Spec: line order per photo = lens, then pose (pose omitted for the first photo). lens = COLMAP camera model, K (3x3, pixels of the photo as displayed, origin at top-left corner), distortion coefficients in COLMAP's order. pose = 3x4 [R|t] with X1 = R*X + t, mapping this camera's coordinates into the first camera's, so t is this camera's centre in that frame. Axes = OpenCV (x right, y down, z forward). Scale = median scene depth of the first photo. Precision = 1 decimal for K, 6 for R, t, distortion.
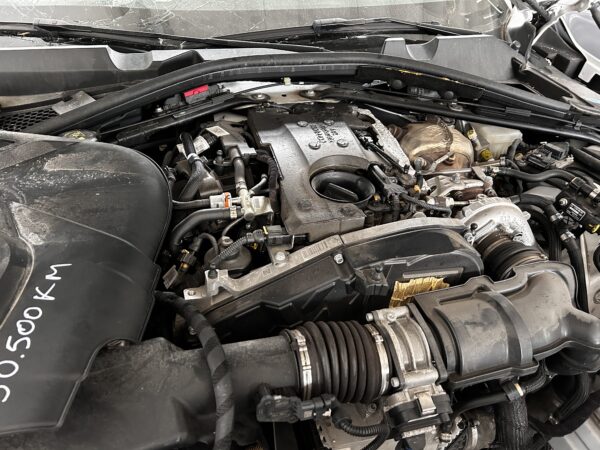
lens RADIAL K [[460.0, 0, 259.5], [0, 460.0, 272.9], [0, 0, 1]] dist [-0.002970, -0.022774]
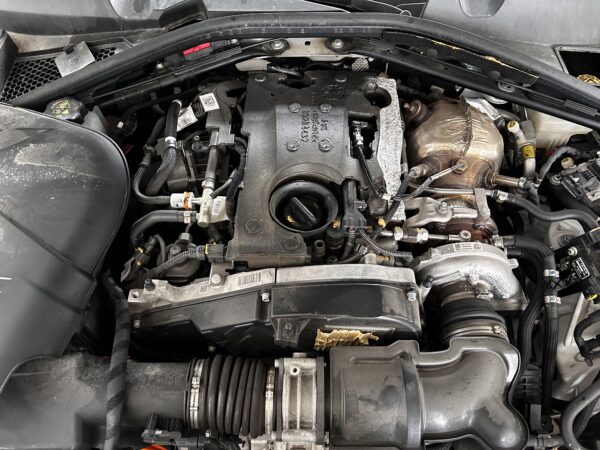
lens RADIAL K [[452.2, 0, 300.0], [0, 452.2, 225.0], [0, 0, 1]] dist [-0.006100, -0.025786]
pose [[0.963122, 0.184812, -0.195555, 0.367885], [-0.116684, 0.941772, 0.315359, -0.447682], [0.242450, -0.280911, 0.928605, 0.131190]]
